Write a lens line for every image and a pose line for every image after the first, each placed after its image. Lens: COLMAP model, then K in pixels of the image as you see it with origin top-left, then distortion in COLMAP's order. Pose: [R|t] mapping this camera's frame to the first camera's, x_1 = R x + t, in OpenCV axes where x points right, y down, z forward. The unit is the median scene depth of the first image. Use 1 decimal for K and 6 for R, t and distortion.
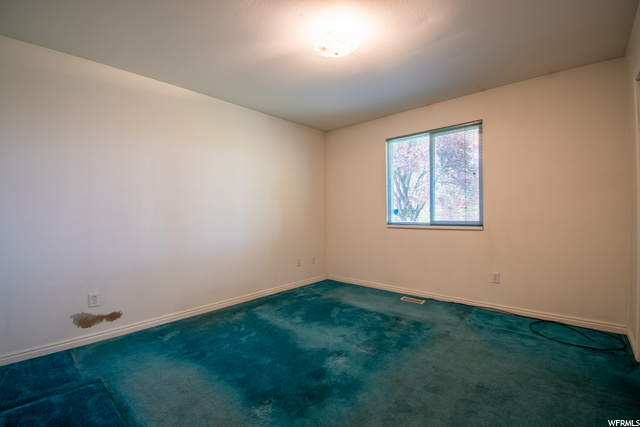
lens RADIAL K [[284.6, 0, 321.2], [0, 284.6, 213.9], [0, 0, 1]] dist [-0.010795, -0.003646]
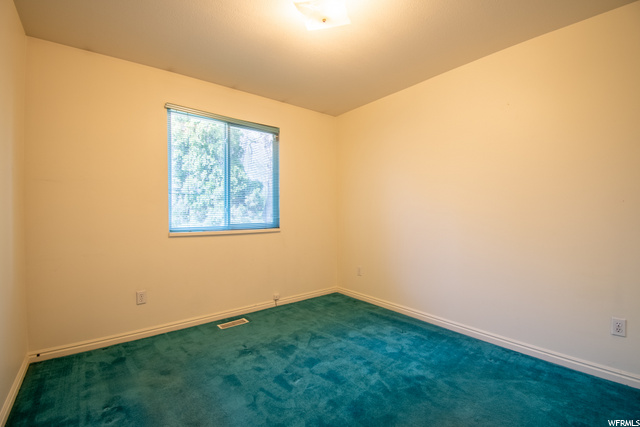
lens RADIAL K [[284.6, 0, 319.5], [0, 284.6, 214.9], [0, 0, 1]] dist [-0.010795, -0.003646]
pose [[0.130147, 0.012221, 0.991419, -0.439856], [-0.005100, 0.999919, -0.011656, 0.006315], [-0.991482, -0.003540, 0.130199, 0.652606]]
